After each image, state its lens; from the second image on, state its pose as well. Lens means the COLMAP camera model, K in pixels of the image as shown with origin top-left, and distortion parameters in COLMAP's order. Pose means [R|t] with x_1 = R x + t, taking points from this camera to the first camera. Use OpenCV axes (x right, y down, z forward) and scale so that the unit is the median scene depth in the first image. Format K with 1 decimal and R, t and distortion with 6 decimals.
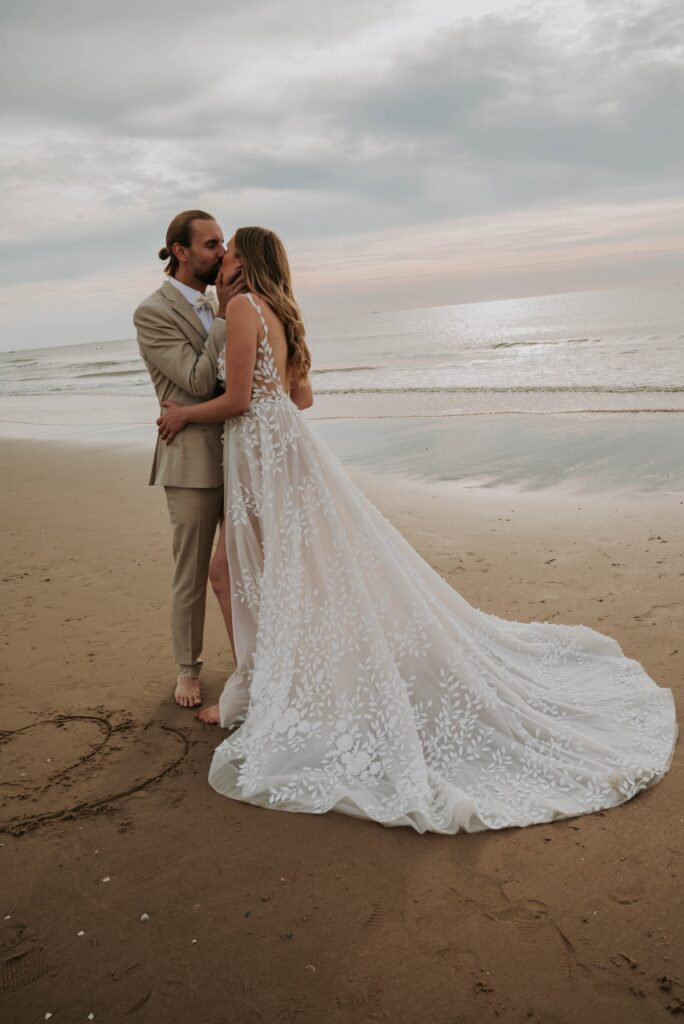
lens RADIAL K [[780.8, 0, 320.9], [0, 780.8, 534.1], [0, 0, 1]] dist [0.002173, -0.006385]
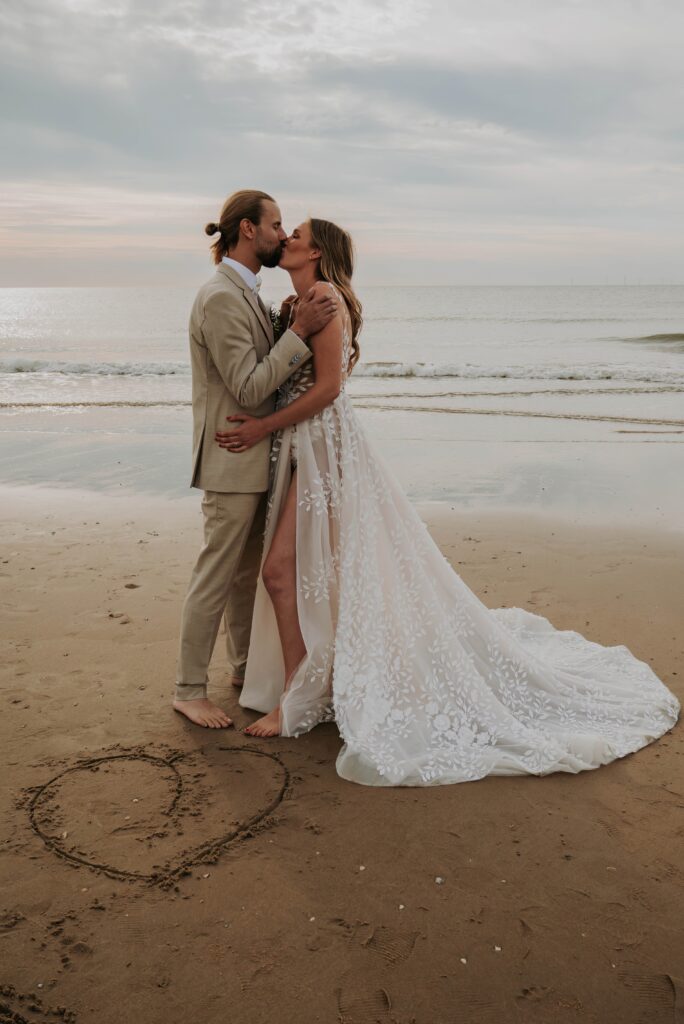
lens RADIAL K [[993.8, 0, 335.8], [0, 993.8, 512.4], [0, 0, 1]] dist [-0.035067, 0.000000]
pose [[0.843450, -0.026006, 0.536577, -0.667430], [0.064832, 0.996455, -0.053616, 0.046936], [-0.533281, 0.080010, 0.842146, -0.035406]]
